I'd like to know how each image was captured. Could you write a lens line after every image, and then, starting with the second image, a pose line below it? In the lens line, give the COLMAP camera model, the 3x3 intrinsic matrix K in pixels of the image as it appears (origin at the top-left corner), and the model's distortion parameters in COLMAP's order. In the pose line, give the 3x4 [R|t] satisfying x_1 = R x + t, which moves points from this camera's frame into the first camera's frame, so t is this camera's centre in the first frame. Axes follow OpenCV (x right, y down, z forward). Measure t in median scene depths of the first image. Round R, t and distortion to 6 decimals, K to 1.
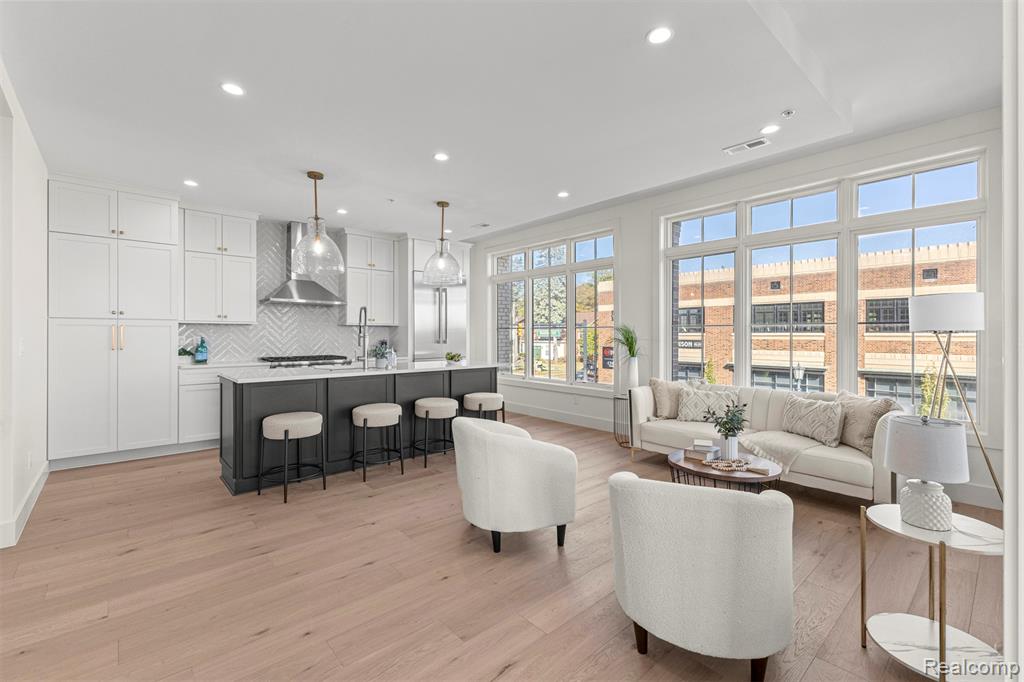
lens RADIAL K [[441.6, 0, 510.4], [0, 441.6, 334.7], [0, 0, 1]] dist [-0.001121, -0.000166]
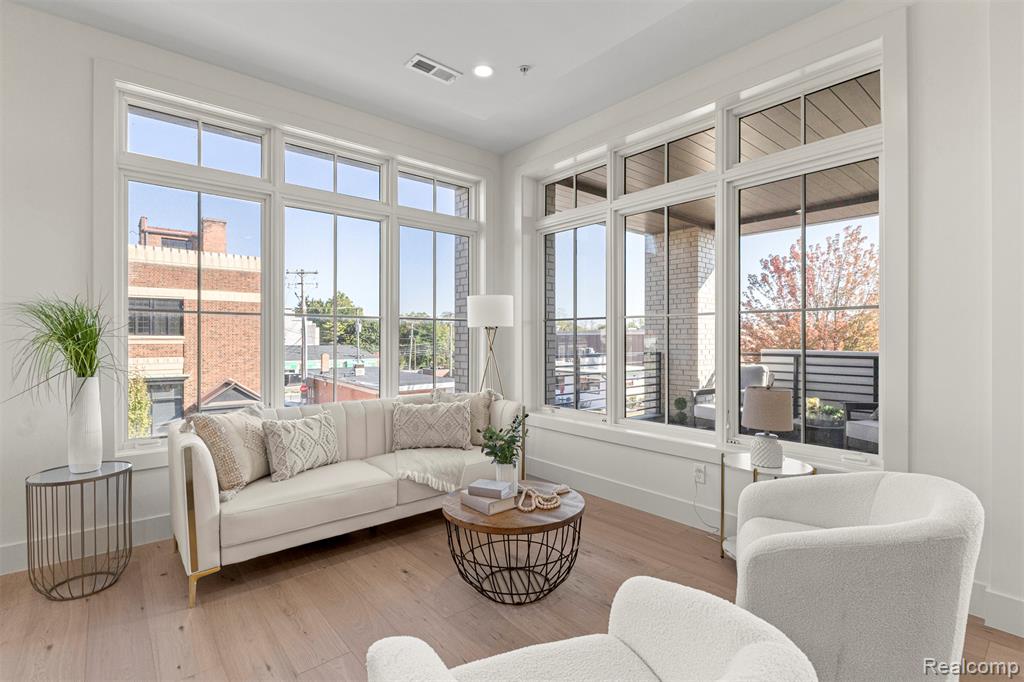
lens RADIAL K [[478.4, 0, 512.4], [0, 478.4, 341.4], [0, 0, 1]] dist [0.000330, 0.000055]
pose [[0.024460, -0.005668, 0.999685, -0.200203], [-0.001379, 0.999983, 0.005704, -0.000064], [-0.999700, -0.001518, 0.024452, 0.249646]]
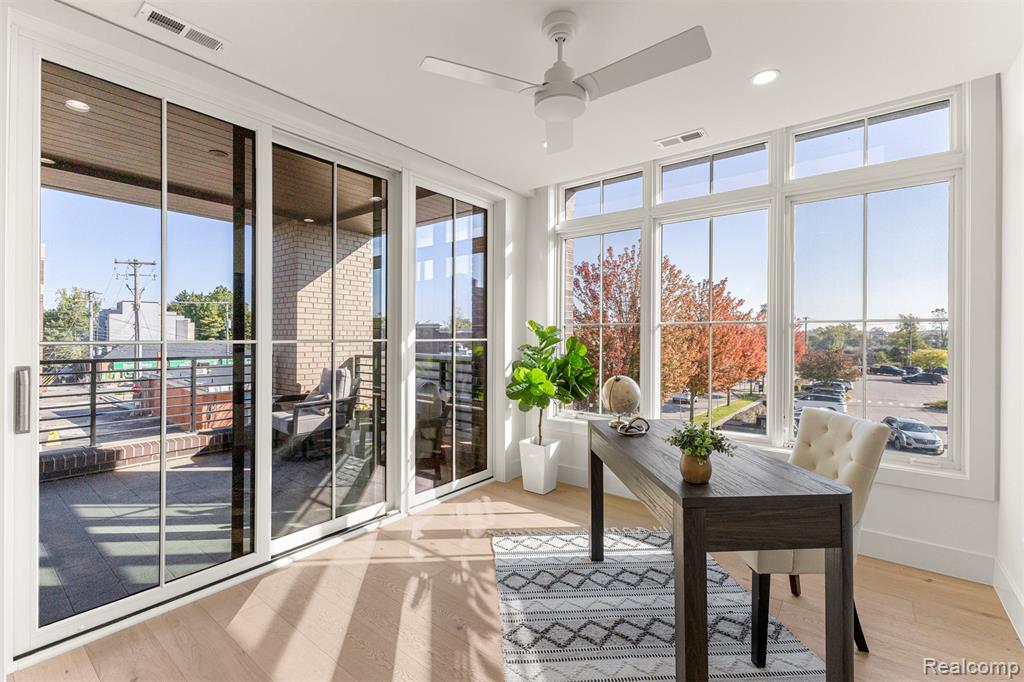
lens RADIAL K [[442.1, 0, 510.0], [0, 442.1, 335.2], [0, 0, 1]] dist [0.012378, -0.000040]
pose [[-0.180076, -0.000162, 0.983653, -0.192026], [-0.005883, 0.999982, -0.000912, -0.001222], [-0.983635, -0.005951, -0.180074, 0.190512]]
